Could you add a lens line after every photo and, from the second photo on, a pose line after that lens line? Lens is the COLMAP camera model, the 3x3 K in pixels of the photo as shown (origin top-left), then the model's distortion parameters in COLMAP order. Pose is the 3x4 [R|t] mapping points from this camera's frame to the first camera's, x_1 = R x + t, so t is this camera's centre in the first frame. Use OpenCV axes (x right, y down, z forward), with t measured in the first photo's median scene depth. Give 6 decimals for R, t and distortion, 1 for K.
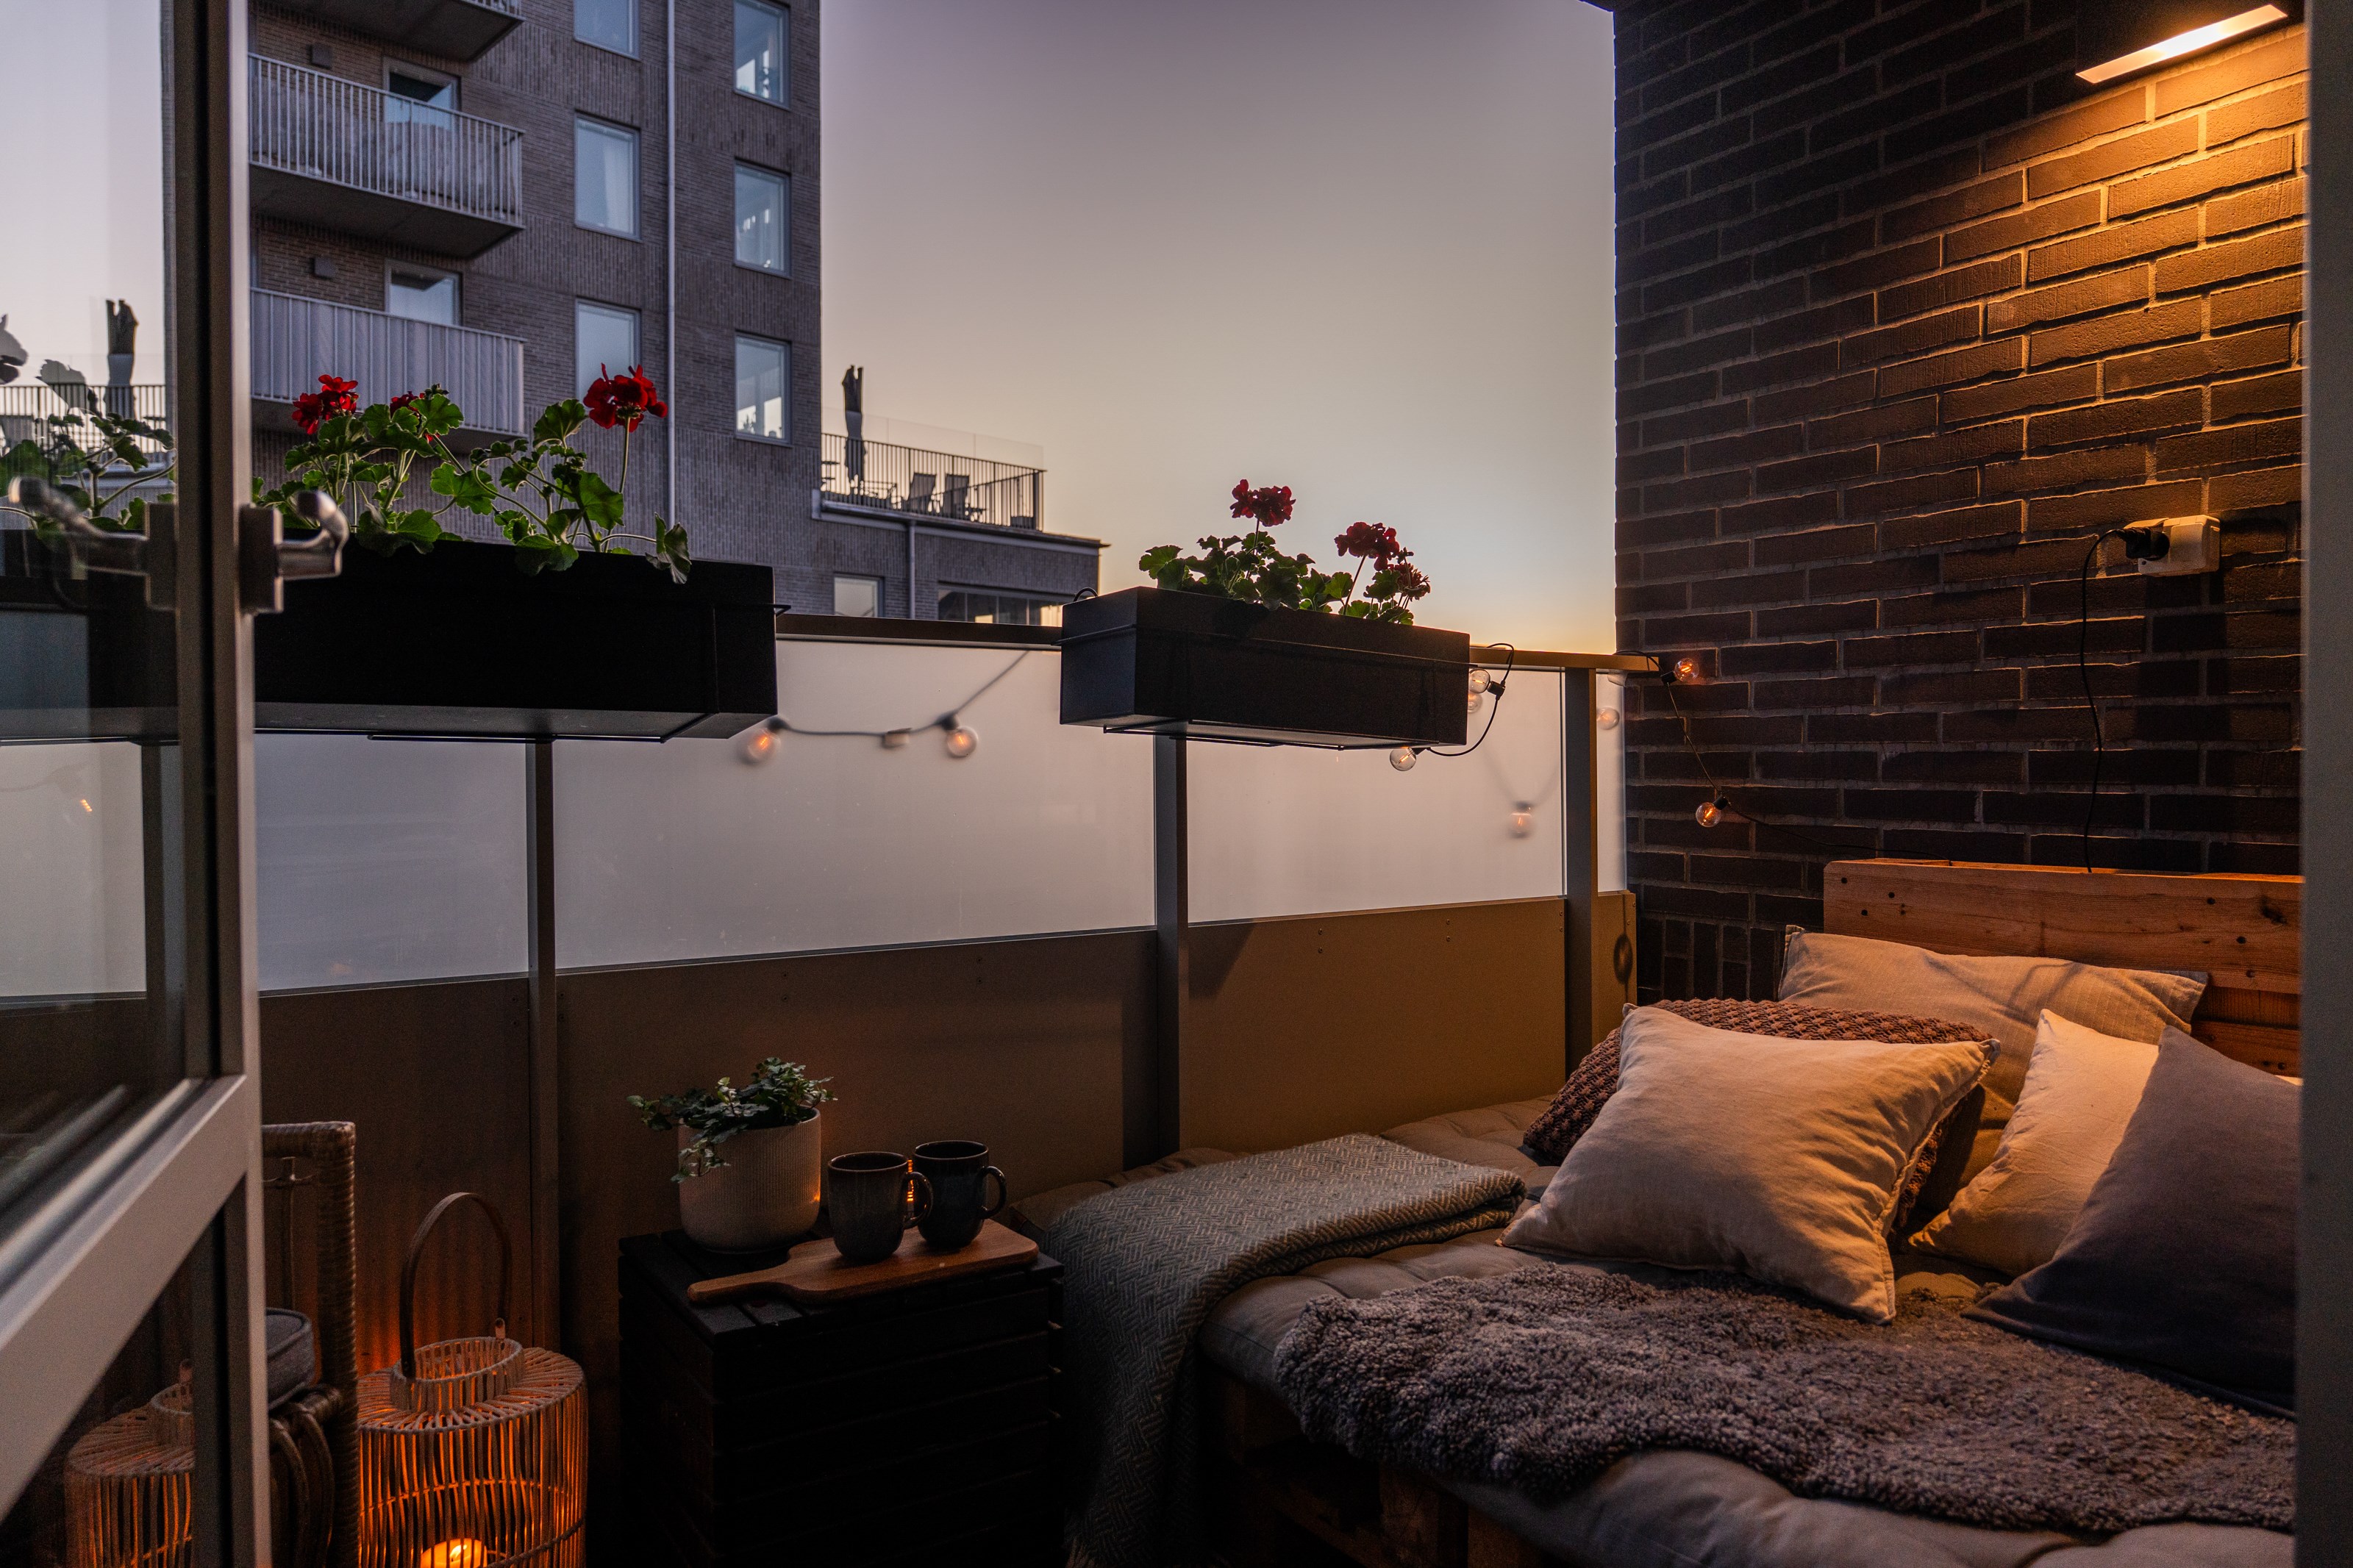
lens RADIAL K [[1593.0, 0, 1175.7], [0, 1593.0, 789.9], [0, 0, 1]] dist [0.002517, -0.000325]
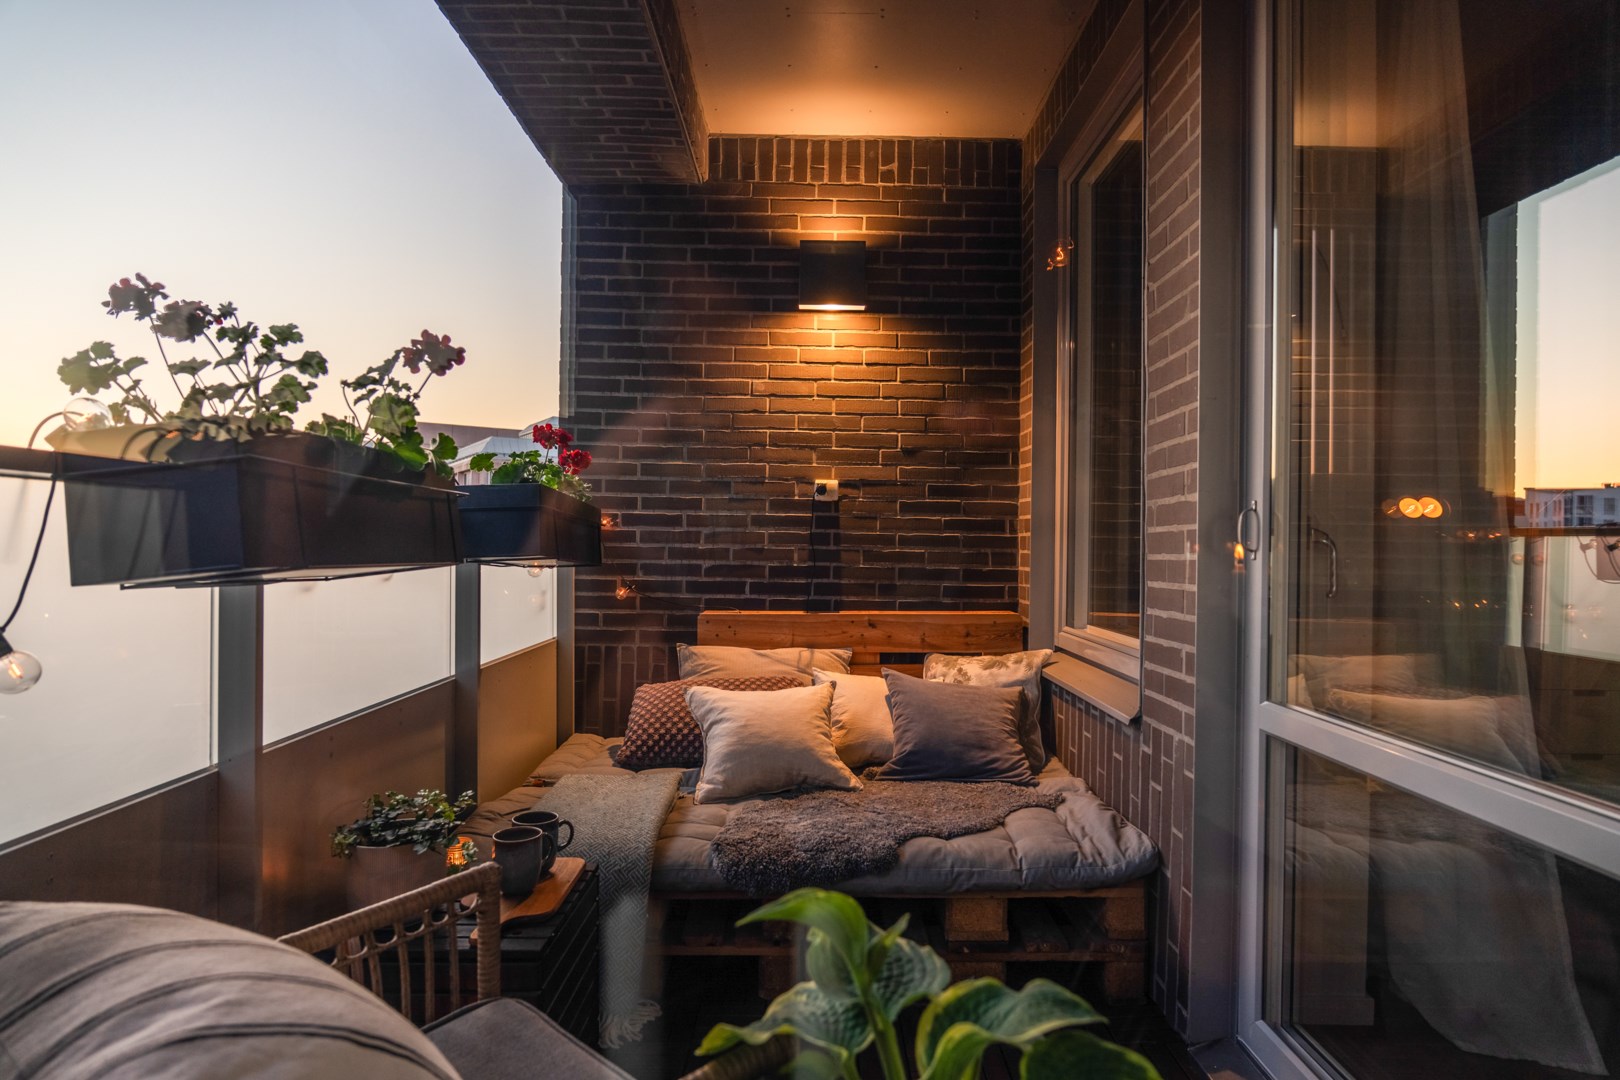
lens RADIAL K [[931.8, 0, 811.5], [0, 931.8, 538.9], [0, 0, 1]] dist [-0.005930, -0.000118]
pose [[0.534030, 0.009464, 0.845413, -0.649406], [0.000166, 0.999936, -0.011299, -0.048051], [-0.845466, 0.006174, 0.533994, 0.164395]]
